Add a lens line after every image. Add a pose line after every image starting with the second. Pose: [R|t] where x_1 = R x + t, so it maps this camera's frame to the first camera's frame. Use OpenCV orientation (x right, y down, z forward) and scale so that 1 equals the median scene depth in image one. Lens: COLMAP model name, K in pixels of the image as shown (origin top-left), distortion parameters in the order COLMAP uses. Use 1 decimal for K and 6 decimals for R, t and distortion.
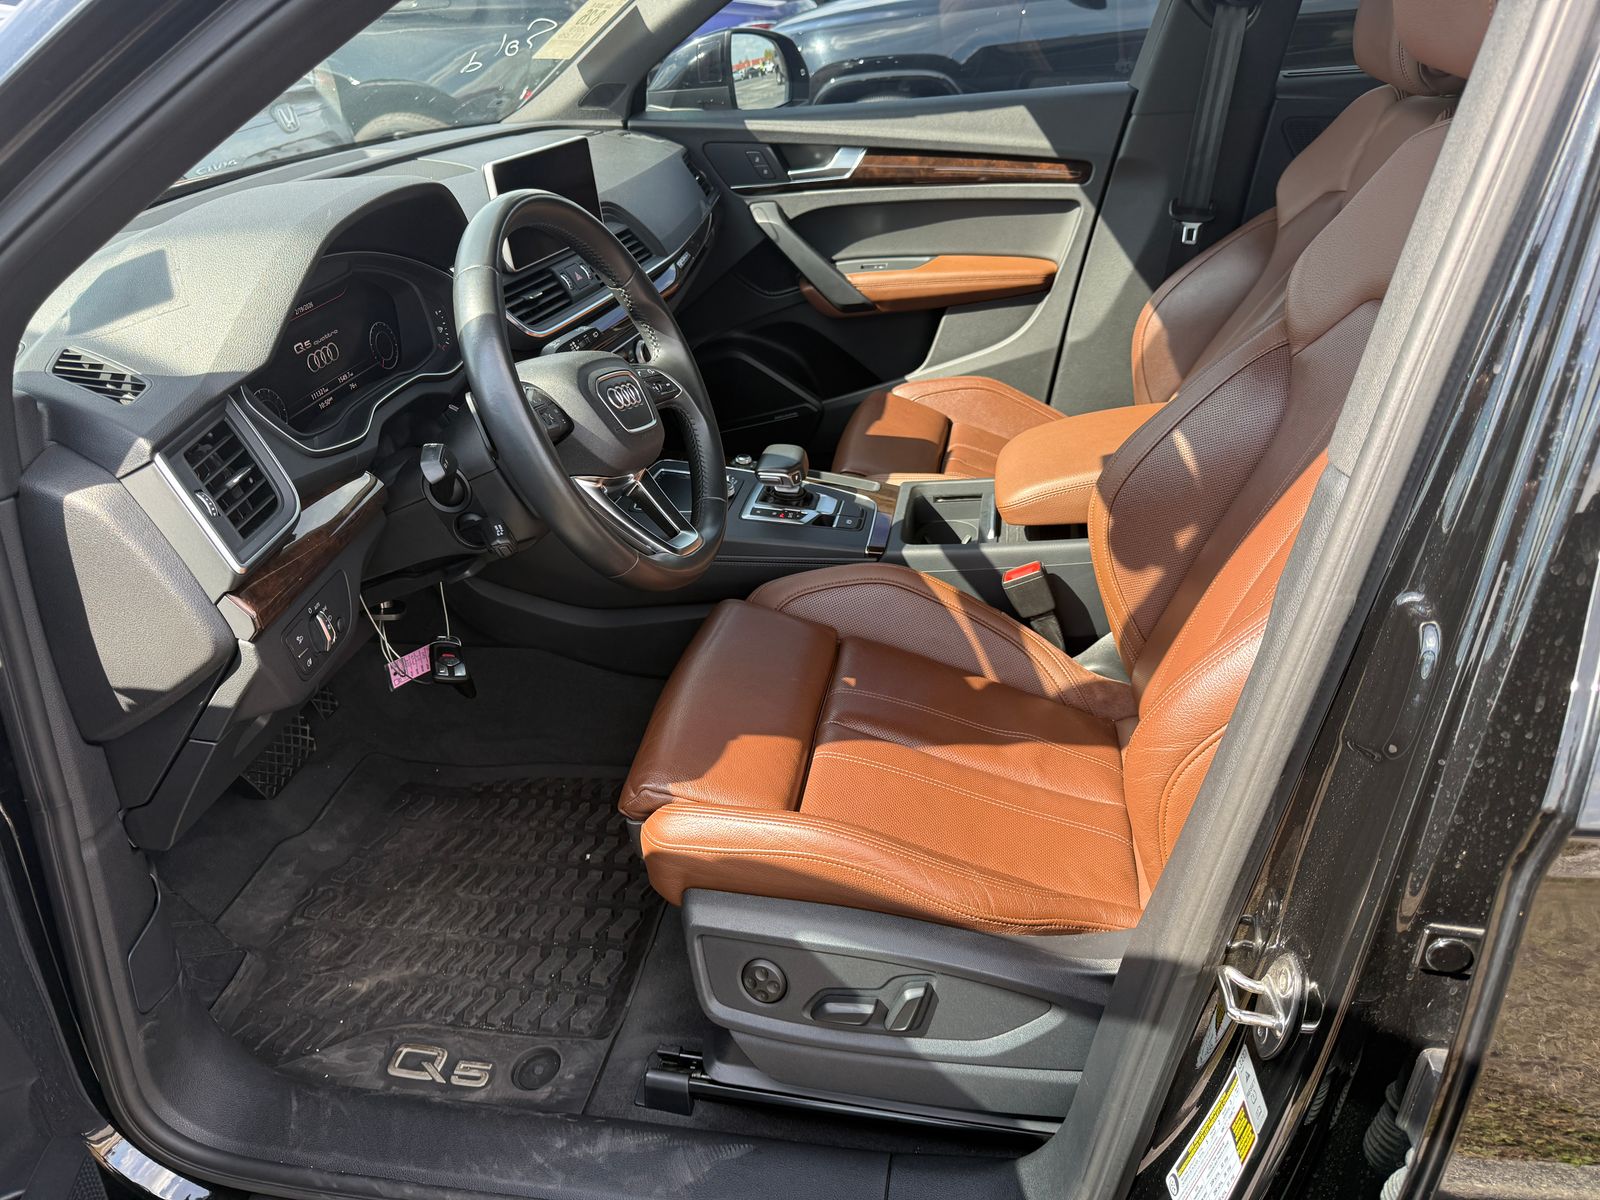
lens RADIAL K [[1147.2, 0, 800.0], [0, 1147.2, 600.0], [0, 0, 1]] dist [0.002712, -0.003307]
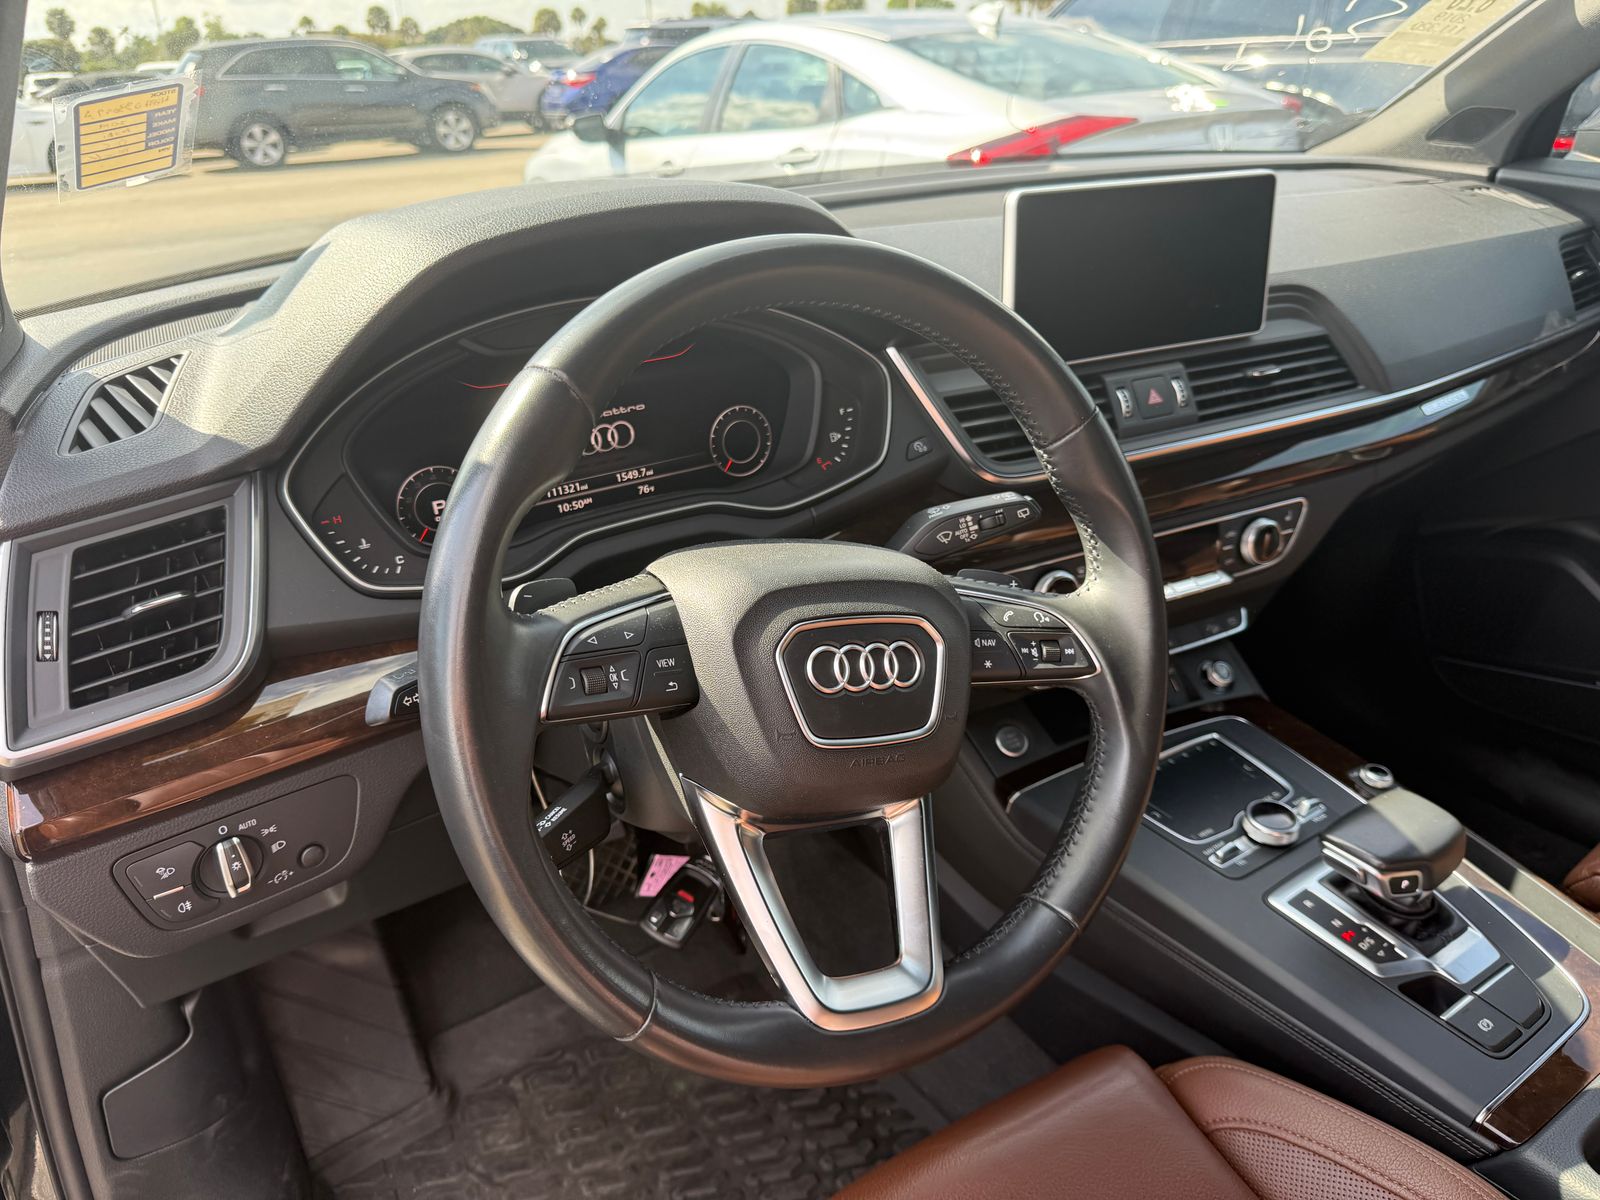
lens RADIAL K [[1147.2, 0, 800.0], [0, 1147.2, 600.0], [0, 0, 1]] dist [0.002712, -0.003307]
pose [[0.684852, 0.339170, -0.644935, 0.094734], [-0.356929, 0.927763, 0.108889, -0.179644], [0.635279, 0.155623, 0.756441, 0.438242]]
